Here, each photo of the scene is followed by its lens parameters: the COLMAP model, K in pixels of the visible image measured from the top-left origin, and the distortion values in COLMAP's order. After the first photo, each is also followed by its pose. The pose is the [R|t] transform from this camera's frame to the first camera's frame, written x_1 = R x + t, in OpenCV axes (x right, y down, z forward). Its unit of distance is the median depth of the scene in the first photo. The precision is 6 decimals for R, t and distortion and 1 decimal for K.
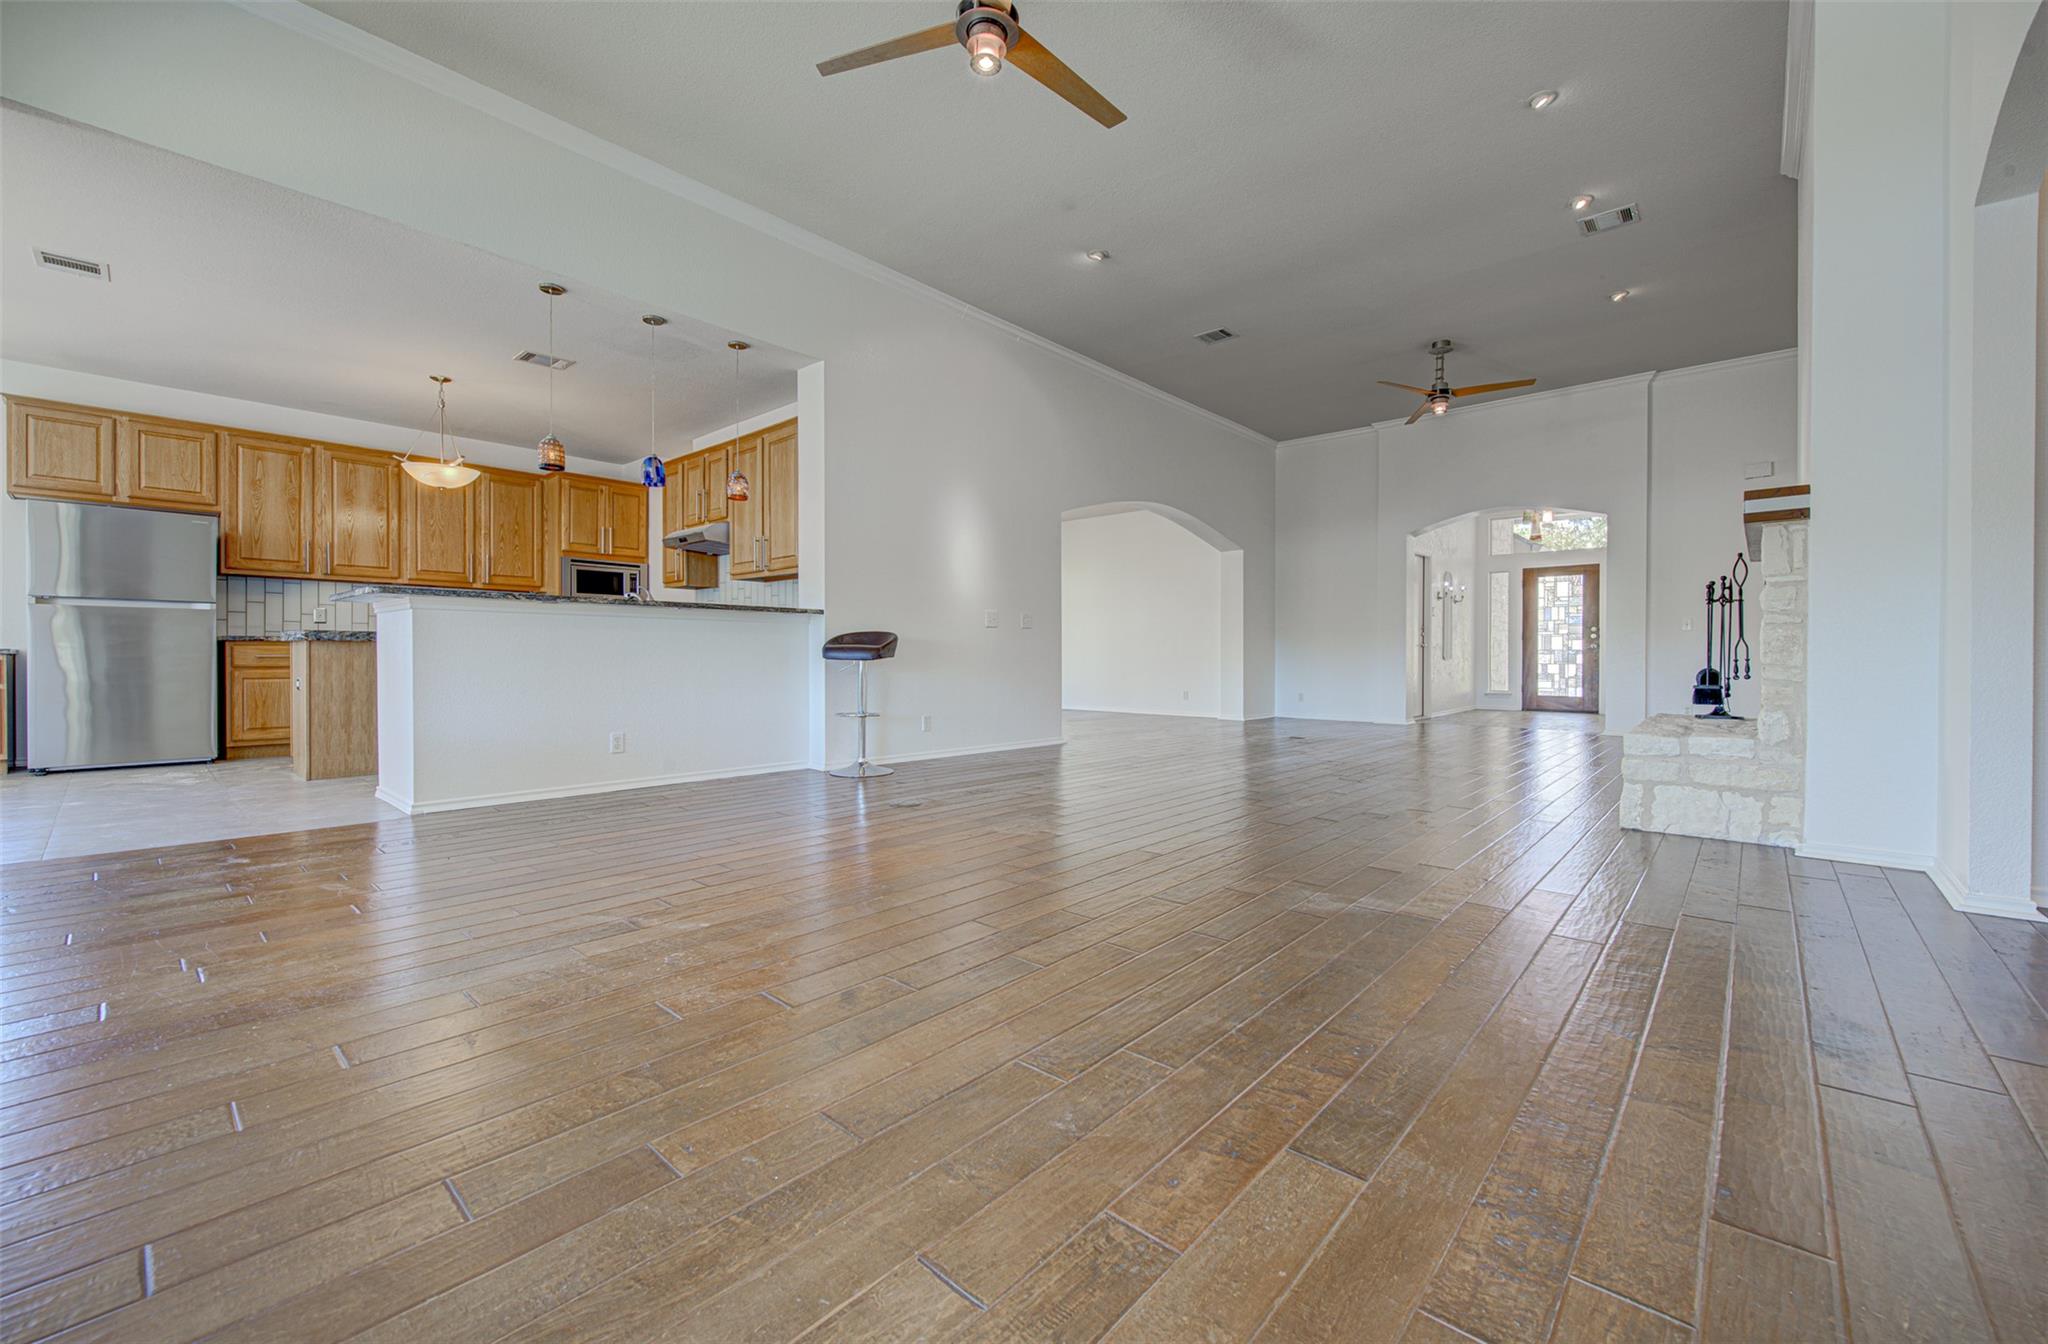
lens RADIAL K [[817.4, 0, 1027.0], [0, 817.4, 661.6], [0, 0, 1]] dist [0.000826, 0.000150]
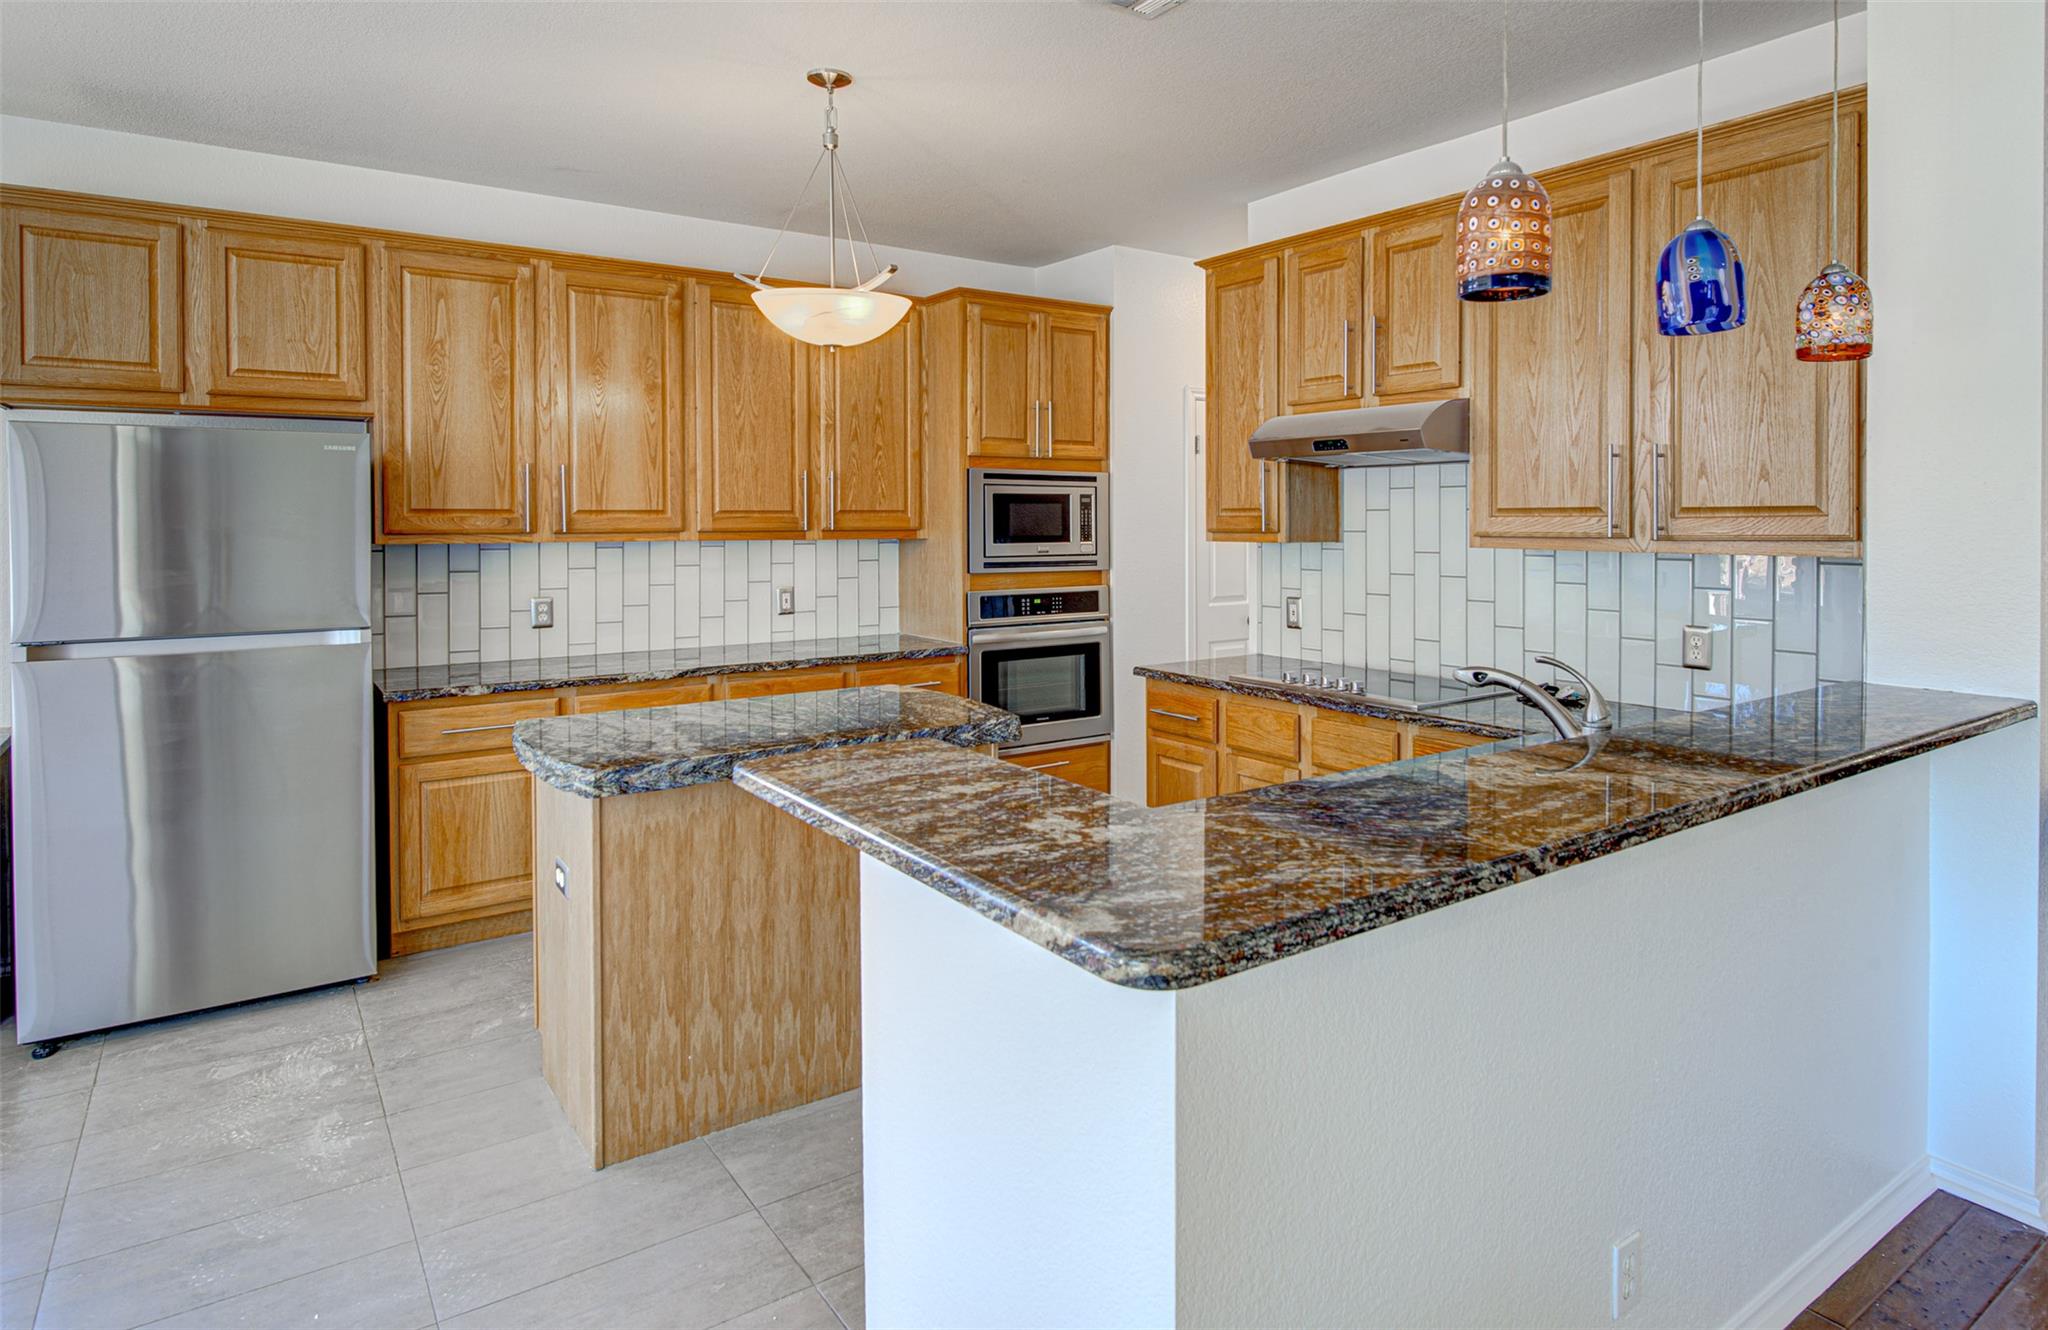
lens RADIAL K [[1157.3, 0, 1057.7], [0, 1157.3, 539.4], [0, 0, 1]] dist [-0.001766, 0.000210]
pose [[0.975487, -0.000896, -0.220054, -0.463135], [0.003685, 0.999918, 0.012267, -0.119039], [0.220025, -0.012777, 0.975411, 0.444895]]
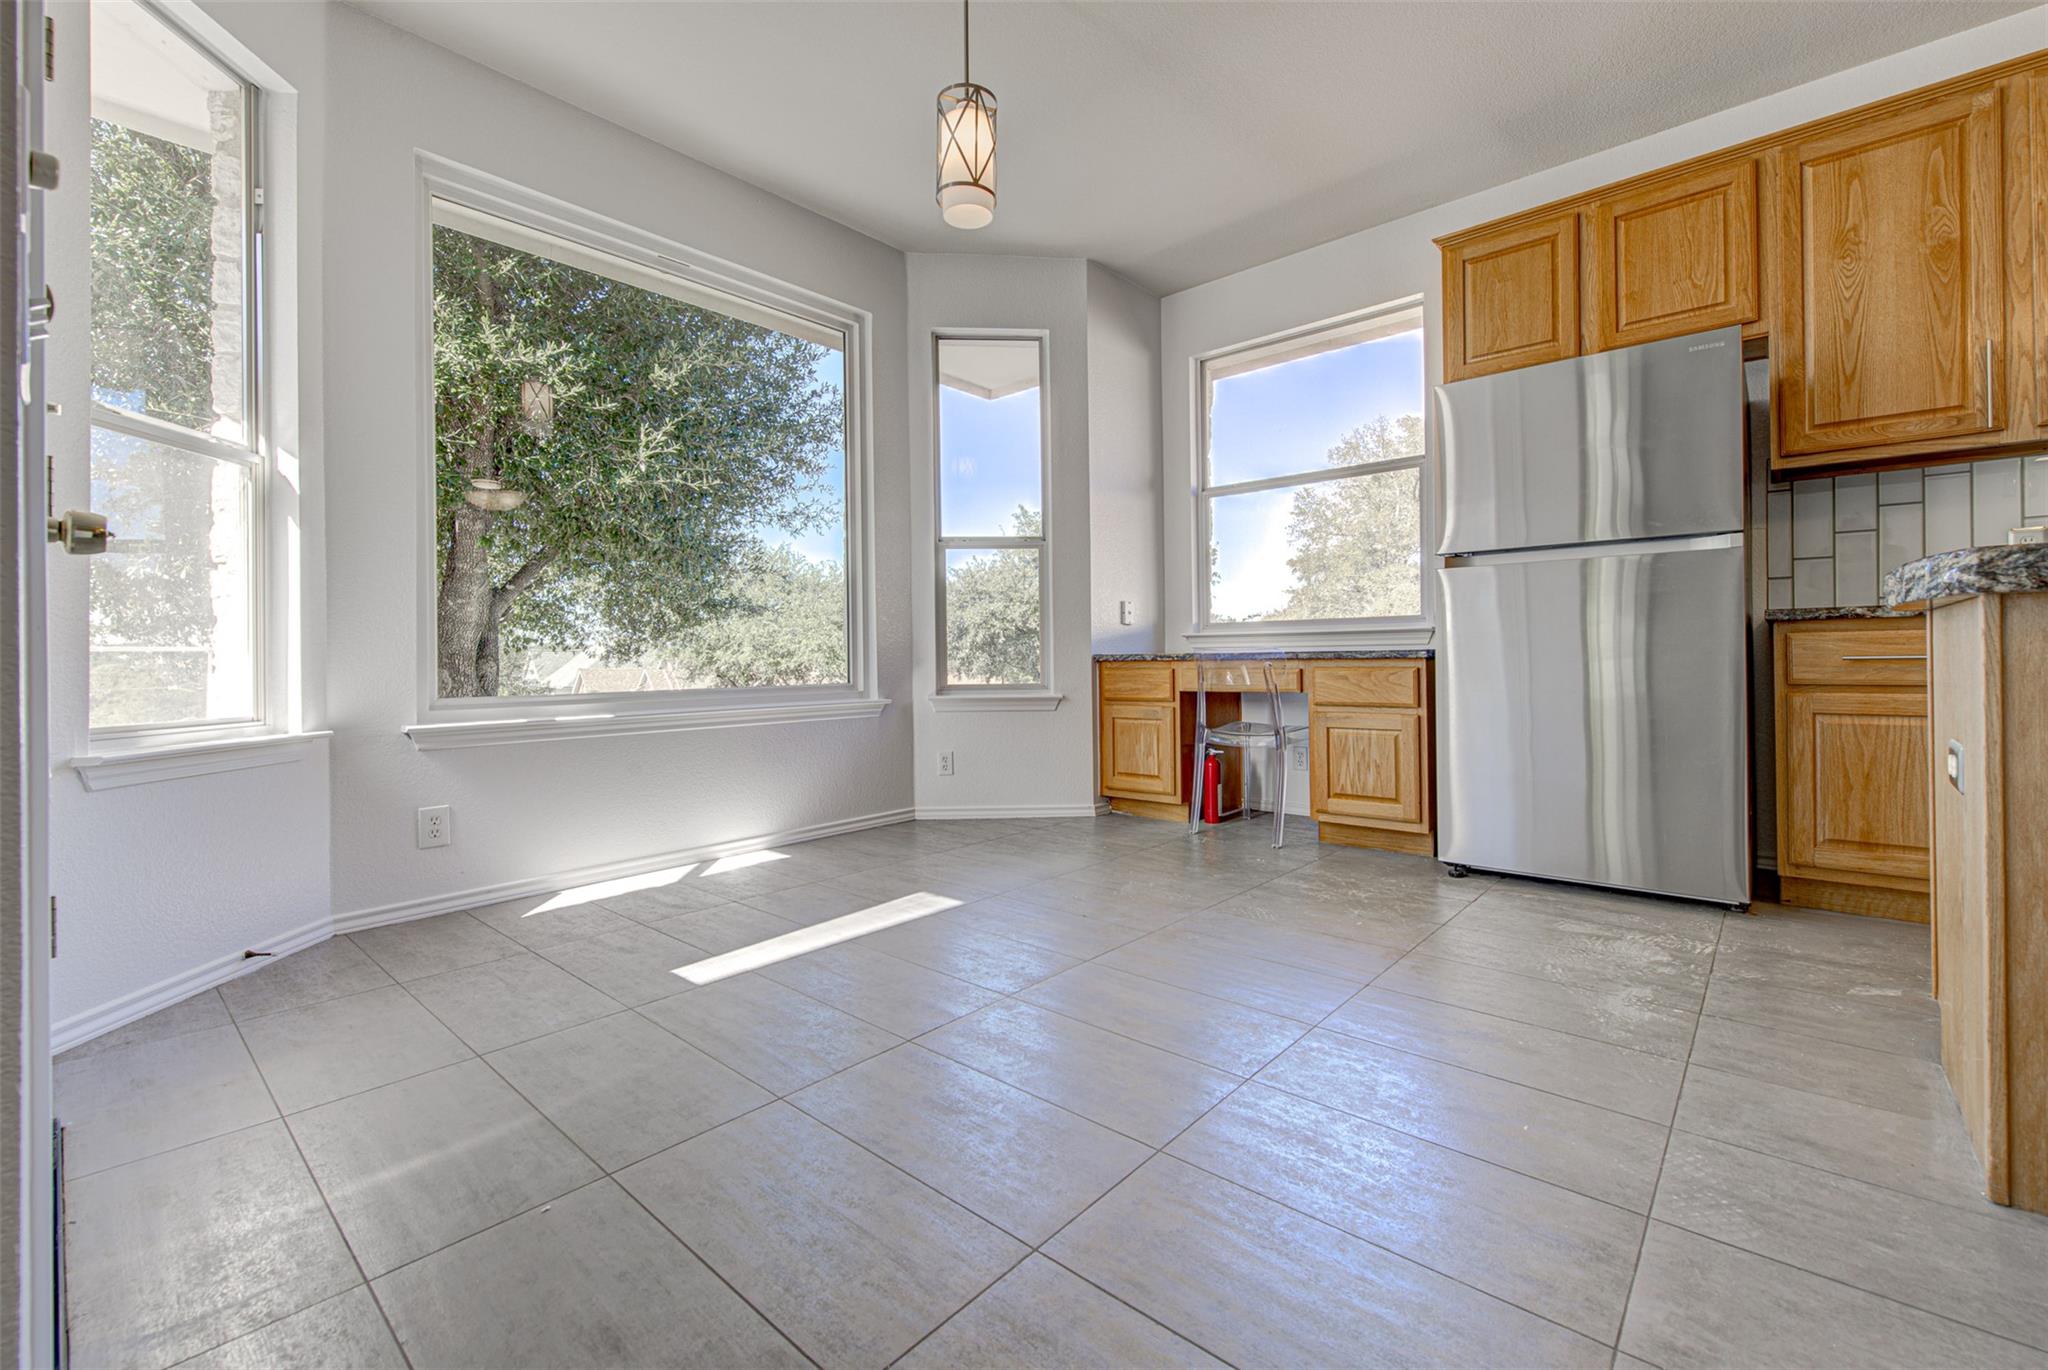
lens RADIAL K [[860.7, 0, 1023.9], [0, 860.7, 662.3], [0, 0, 1]] dist [-0.003747, -0.000322]
pose [[0.002944, -0.001606, -0.999994, -0.525931], [0.010363, 0.999945, -0.001575, -0.008184], [0.999942, -0.010358, 0.002960, 0.597633]]
